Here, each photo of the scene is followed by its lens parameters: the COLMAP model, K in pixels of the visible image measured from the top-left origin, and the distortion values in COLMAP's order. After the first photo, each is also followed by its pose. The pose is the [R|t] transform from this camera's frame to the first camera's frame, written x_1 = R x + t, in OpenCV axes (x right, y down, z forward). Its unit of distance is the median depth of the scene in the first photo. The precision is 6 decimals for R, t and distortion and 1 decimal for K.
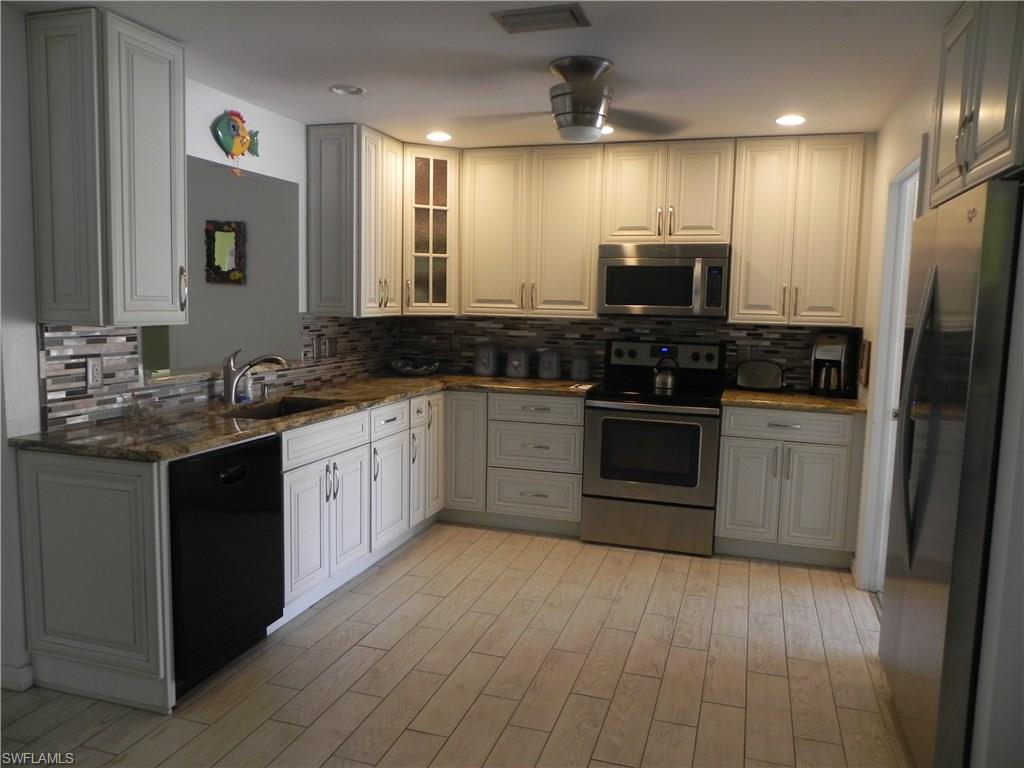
lens RADIAL K [[770.0, 0, 509.9], [0, 770.0, 383.2], [0, 0, 1]] dist [-0.006333, -0.001765]
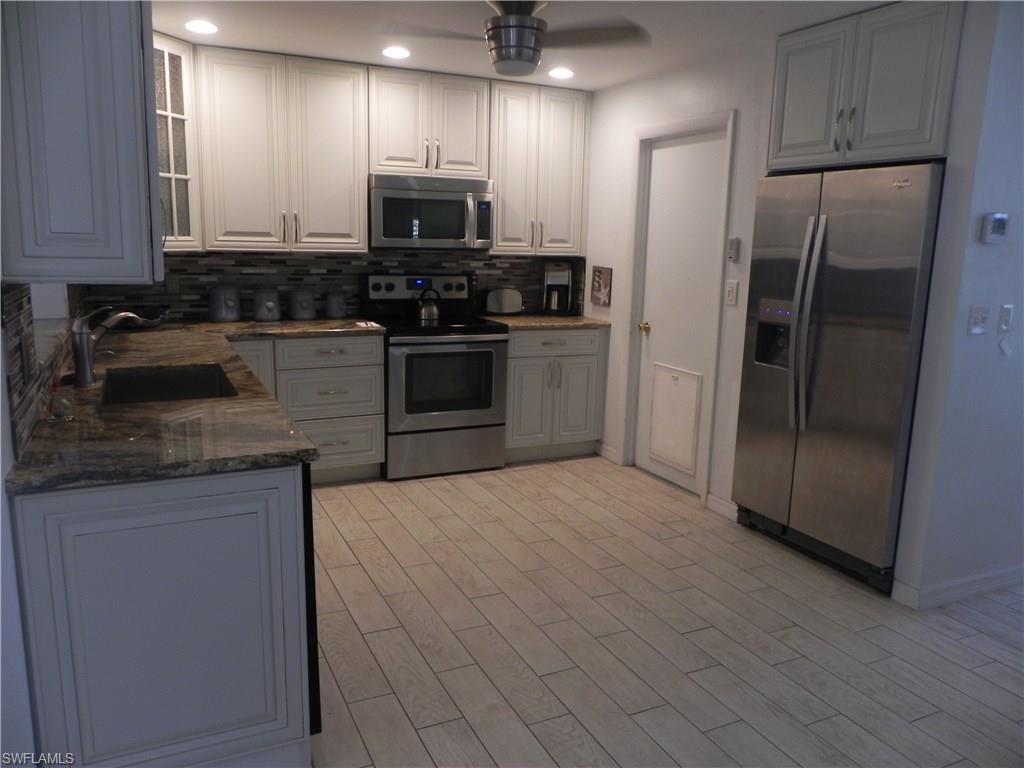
lens RADIAL K [[770.0, 0, 509.3], [0, 770.0, 381.8], [0, 0, 1]] dist [-0.006333, -0.001765]
pose [[0.727787, -0.129990, 0.673371, -0.452670], [0.065619, 0.990567, 0.120300, -0.029480], [-0.682657, -0.043367, 0.729451, 0.182430]]
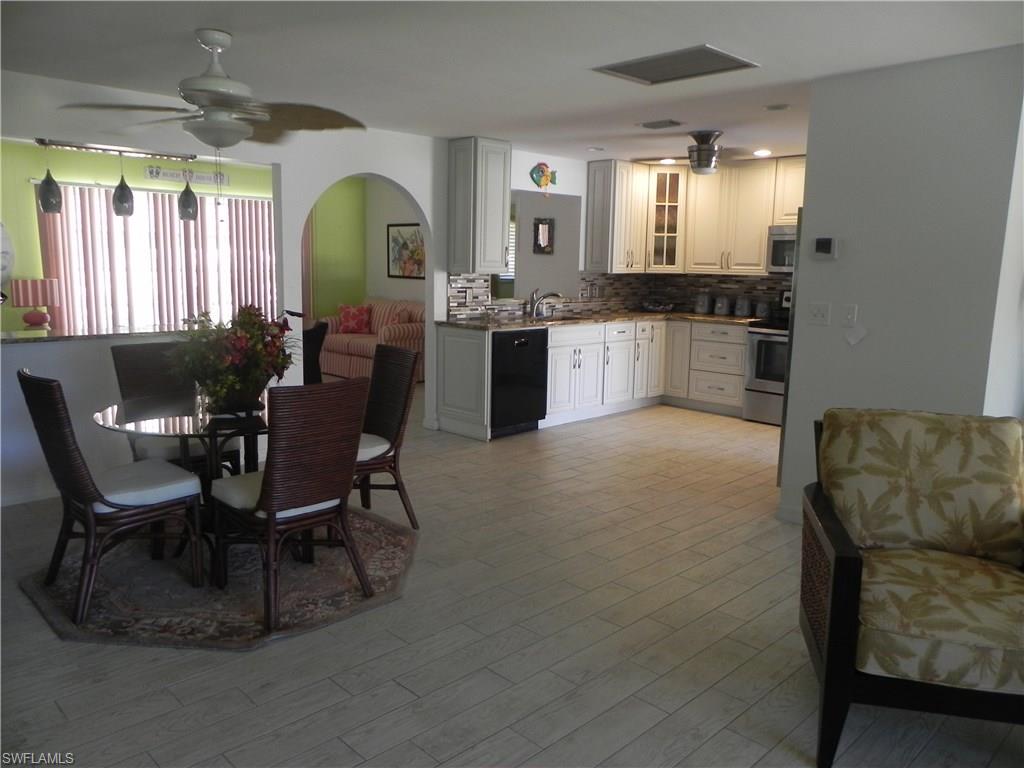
lens RADIAL K [[770.0, 0, 512.6], [0, 770.0, 381.4], [0, 0, 1]] dist [-0.006333, -0.001765]
pose [[0.884992, 0.067893, -0.460630, 0.400375], [-0.050452, 0.997470, 0.050087, 0.076714], [0.462865, -0.021087, 0.886178, -0.599389]]
